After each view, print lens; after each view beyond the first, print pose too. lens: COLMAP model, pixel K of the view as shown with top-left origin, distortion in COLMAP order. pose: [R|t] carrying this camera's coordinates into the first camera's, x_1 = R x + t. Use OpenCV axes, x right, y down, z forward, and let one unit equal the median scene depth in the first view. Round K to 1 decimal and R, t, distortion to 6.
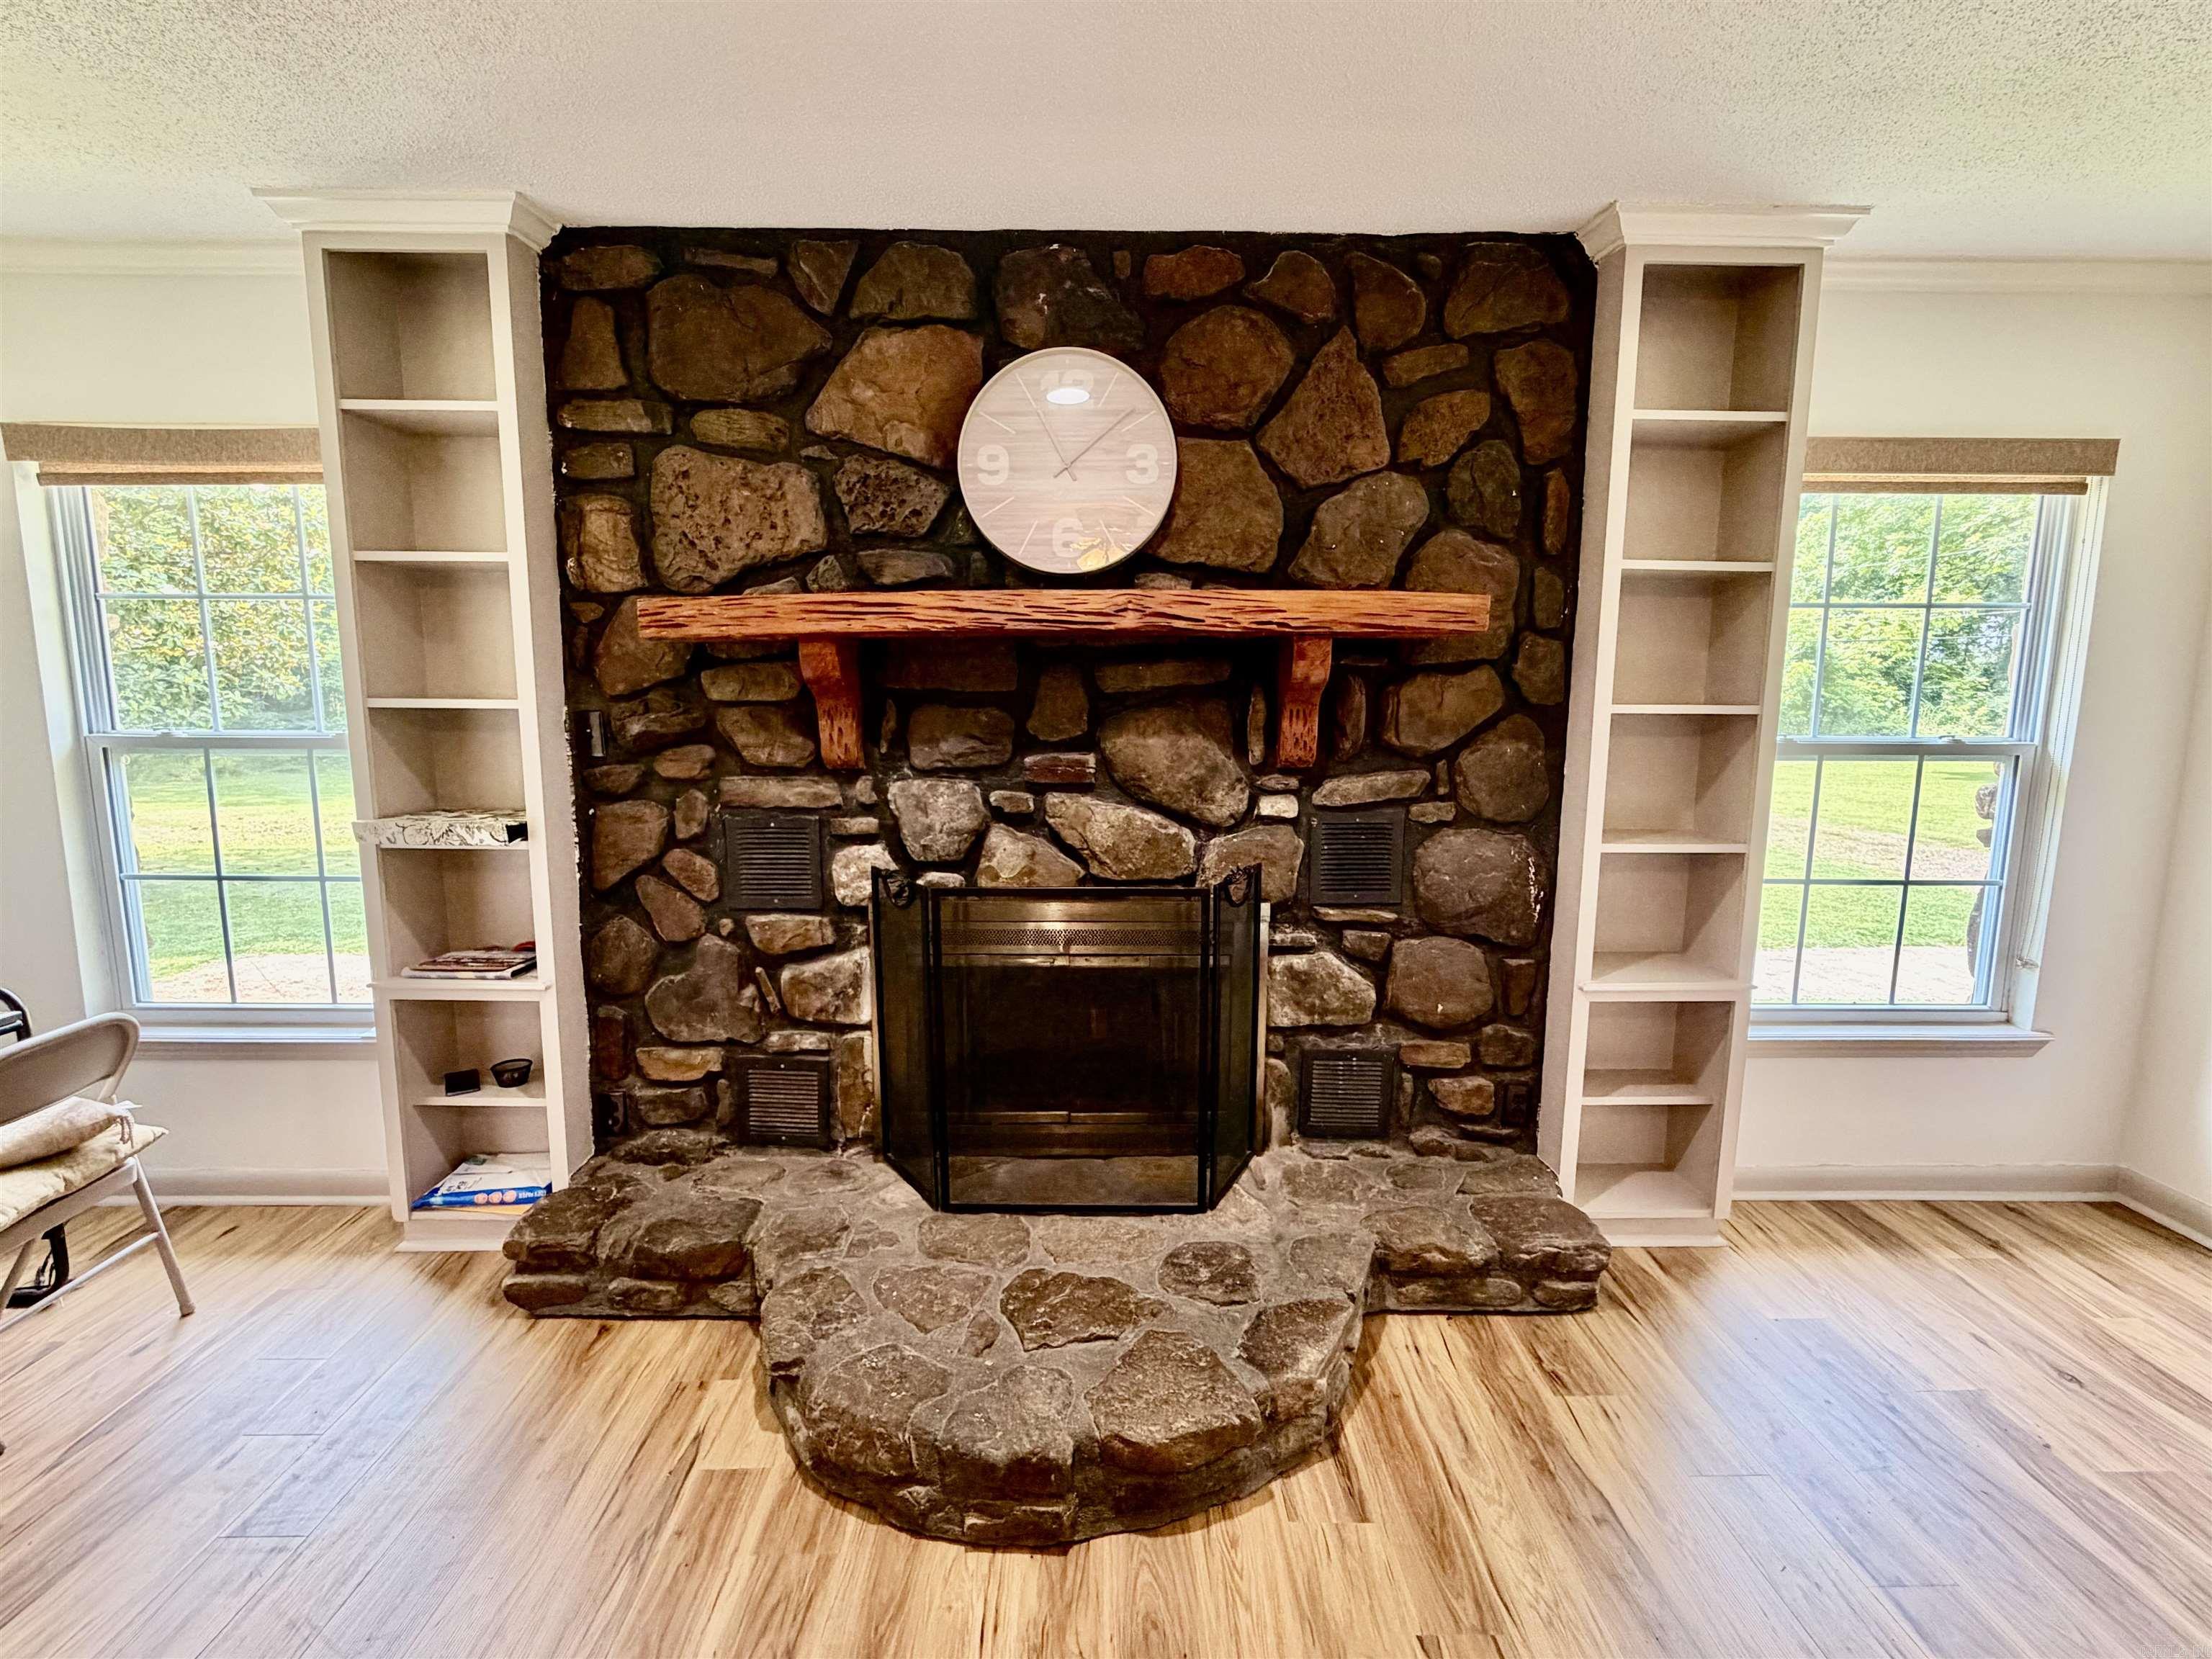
lens RADIAL K [[1019.7, 0, 1107.5], [0, 1019.7, 832.3], [0, 0, 1]] dist [0.001969, 0.000173]
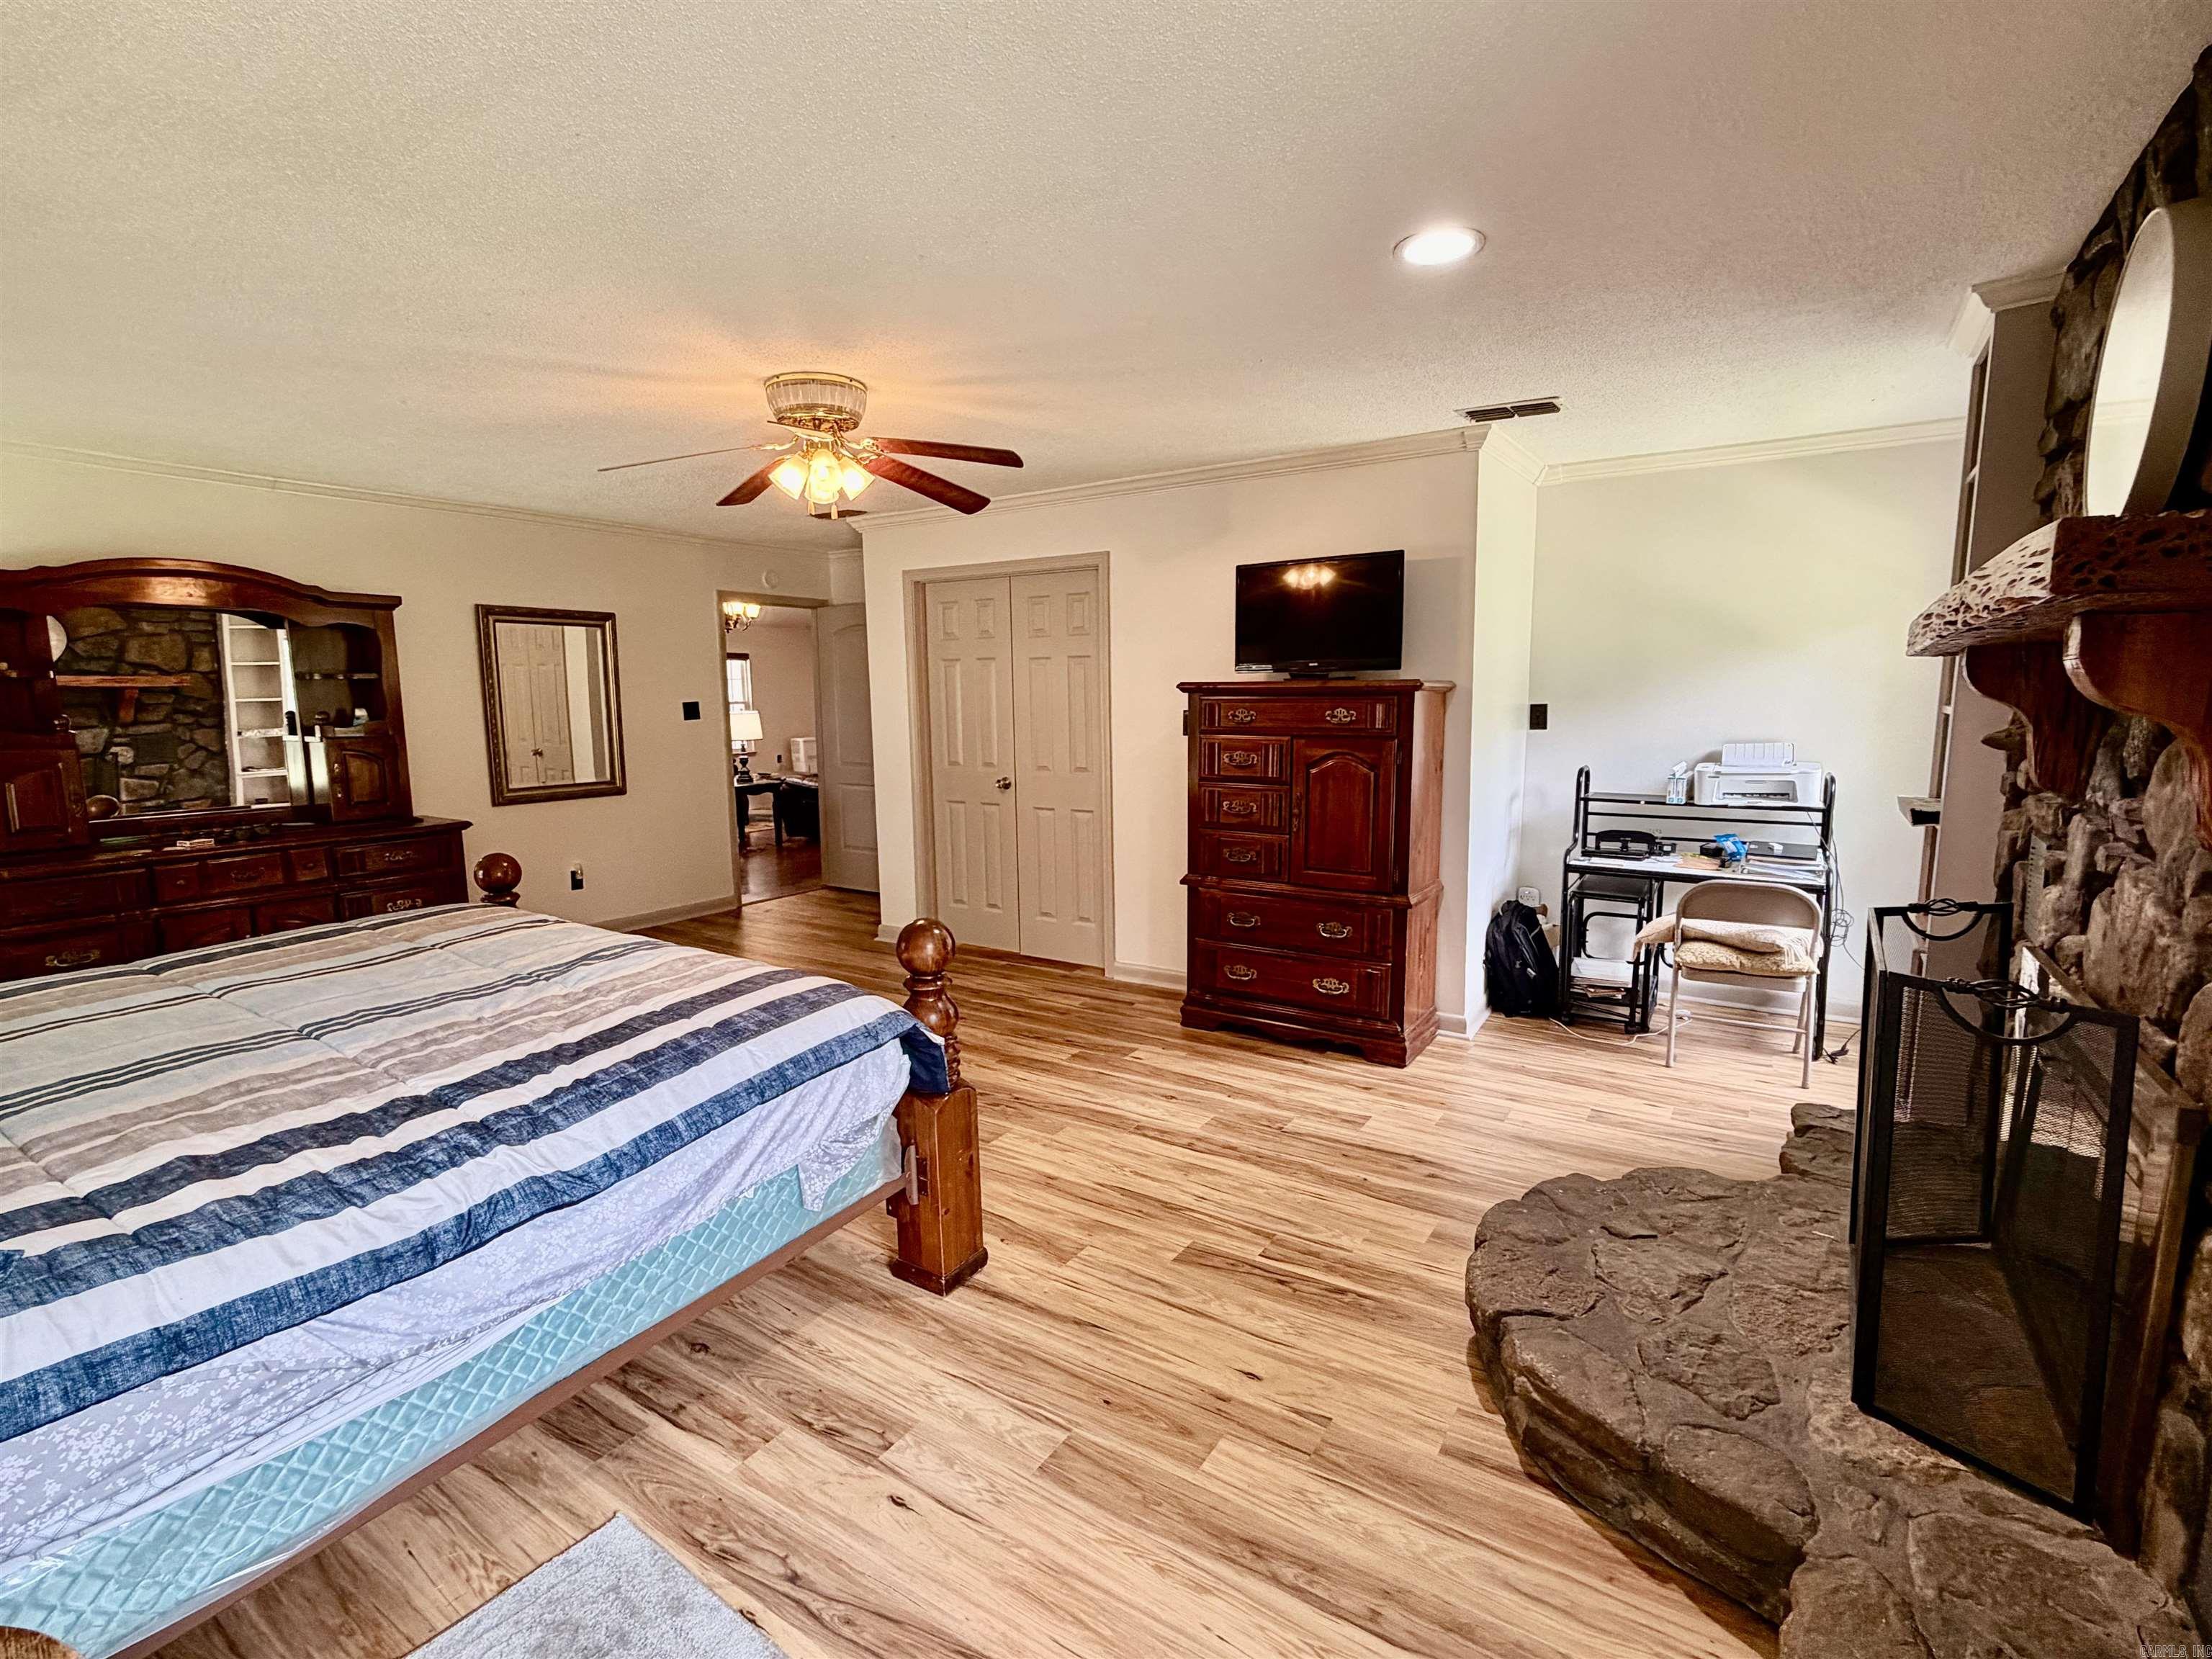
lens RADIAL K [[1019.7, 0, 1108.7], [0, 1019.7, 822.9], [0, 0, 1]] dist [0.001969, 0.000173]
pose [[-0.550384, 0.107794, -0.827924, 0.916199], [-0.108263, 0.974044, 0.198789, -0.122375], [0.827862, 0.199044, -0.524429, 0.808510]]
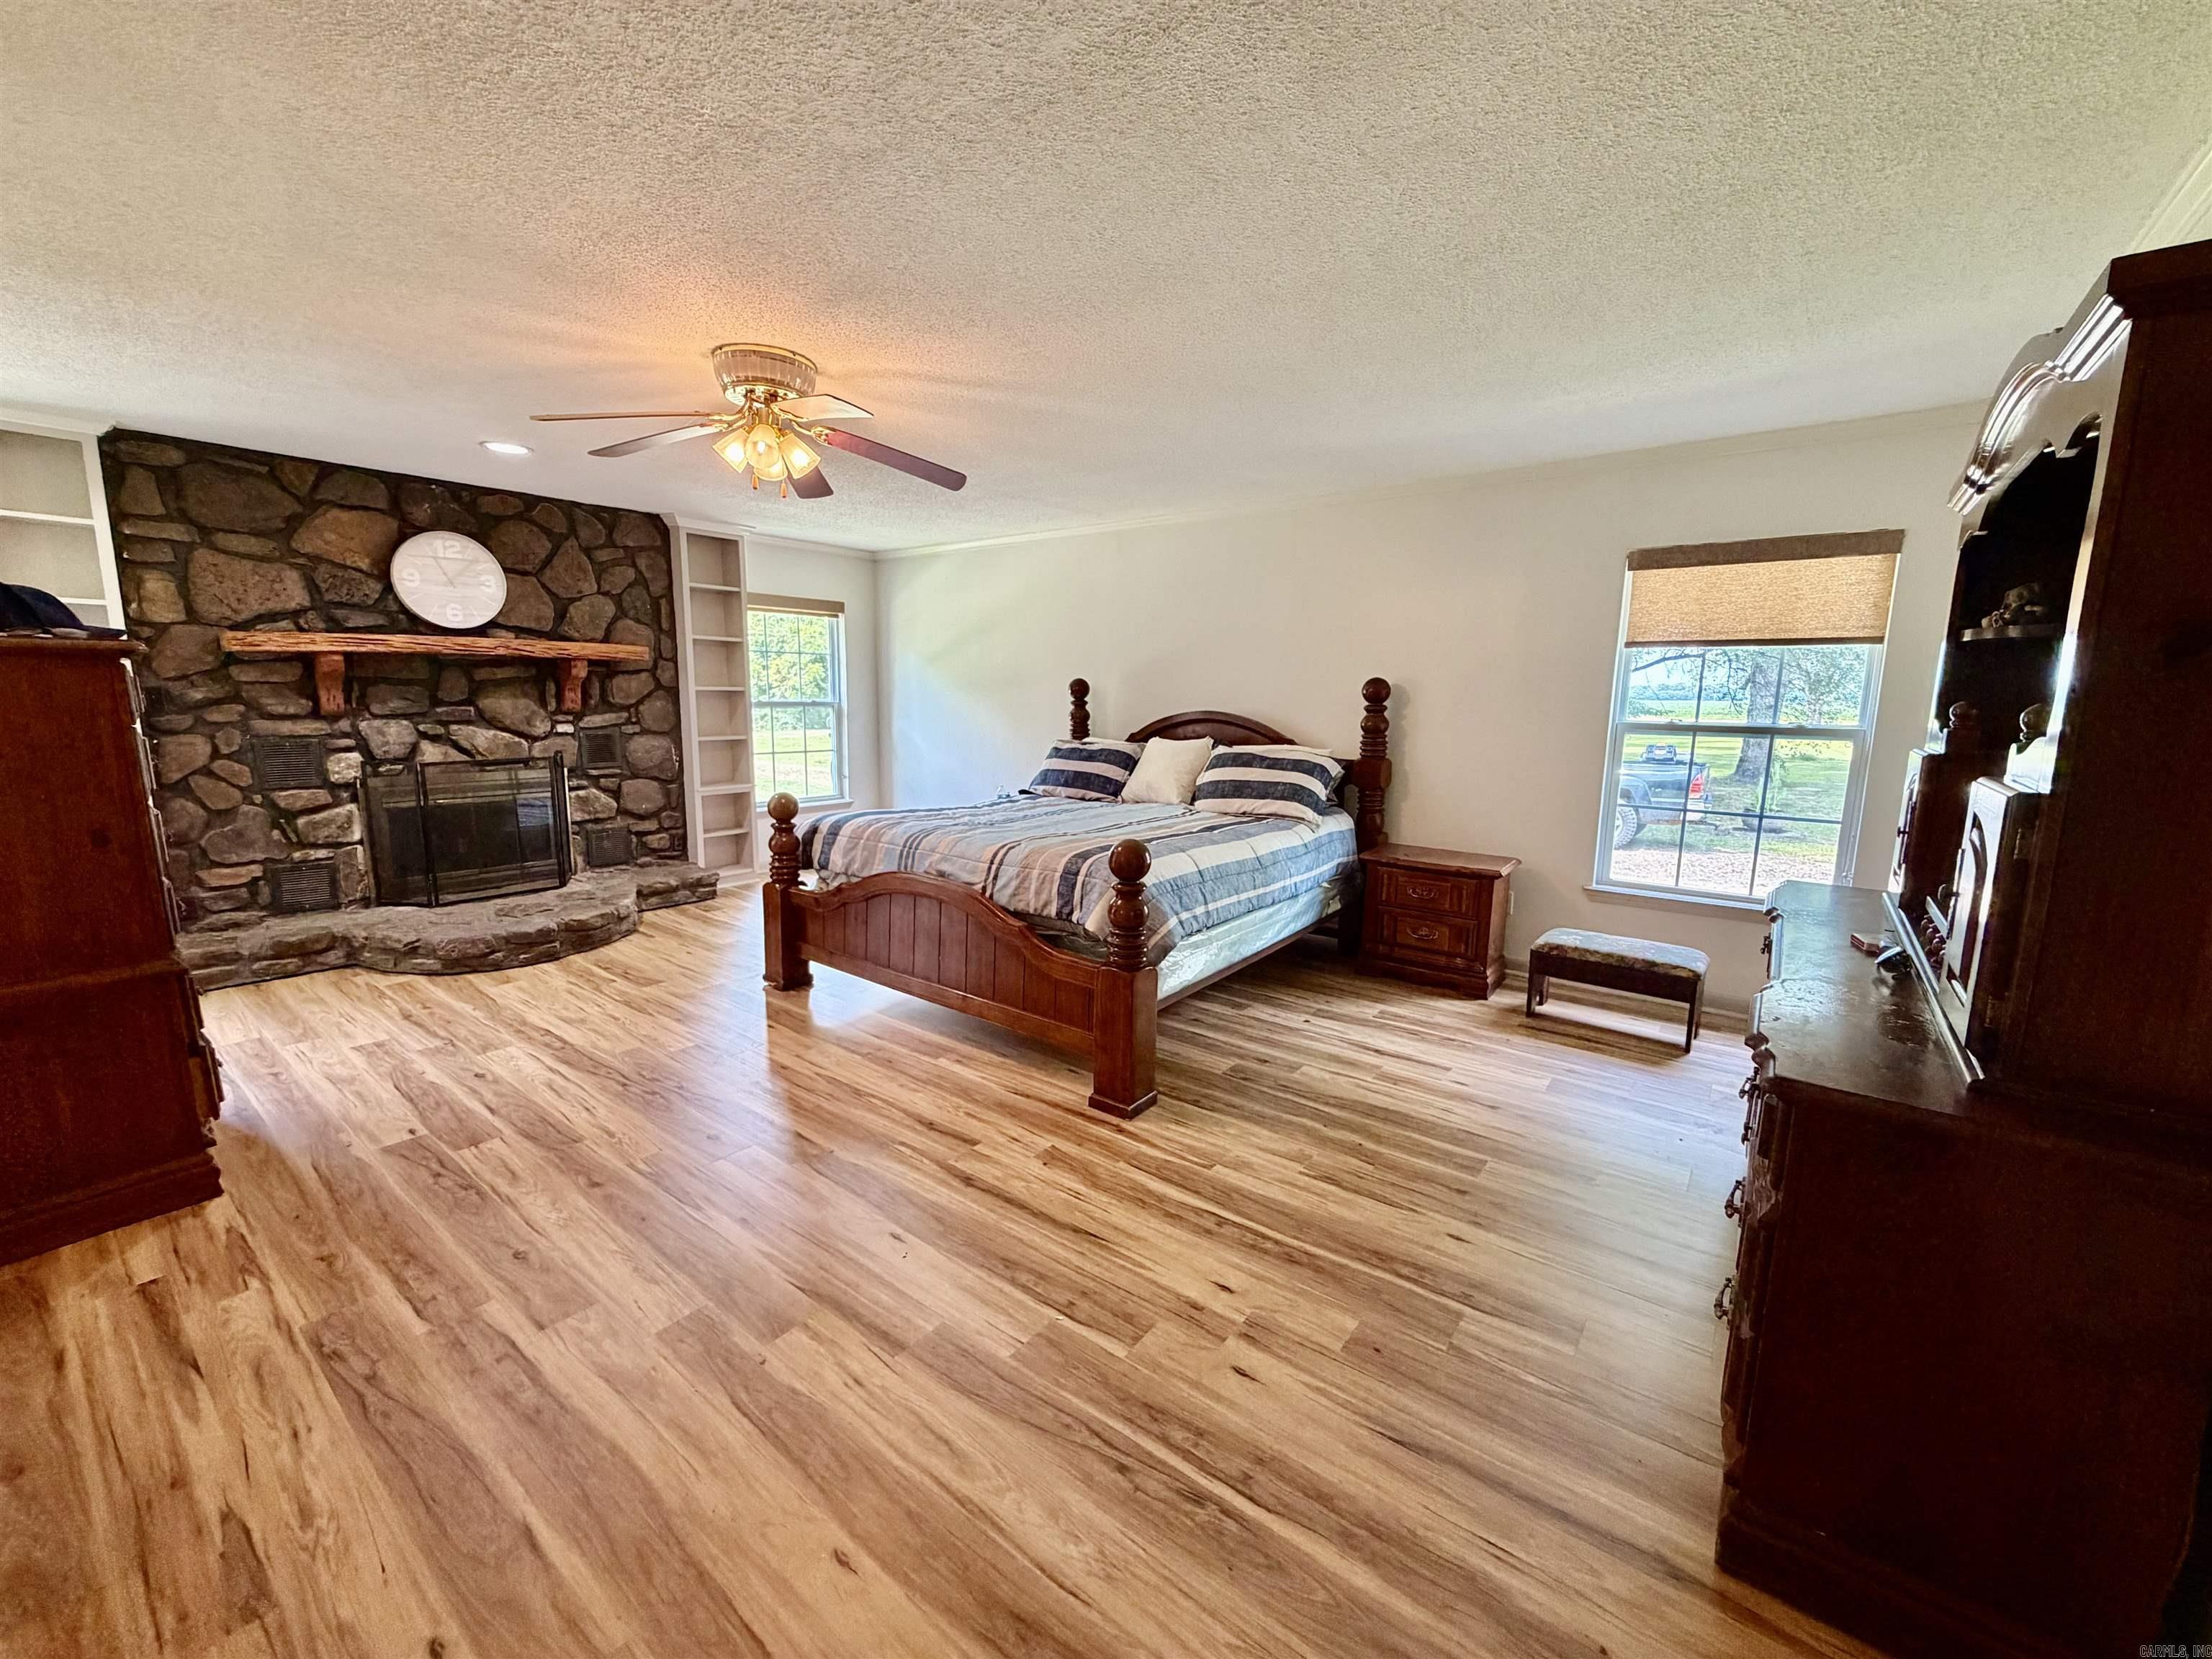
lens RADIAL K [[883.5, 0, 1107.6], [0, 883.5, 830.7], [0, 0, 1]] dist [-0.000583, 0.000393]
pose [[0.619993, -0.118279, 0.775641, -0.710611], [0.097334, 0.992530, 0.073551, 0.193201], [-0.778547, 0.029895, 0.626874, -1.350857]]
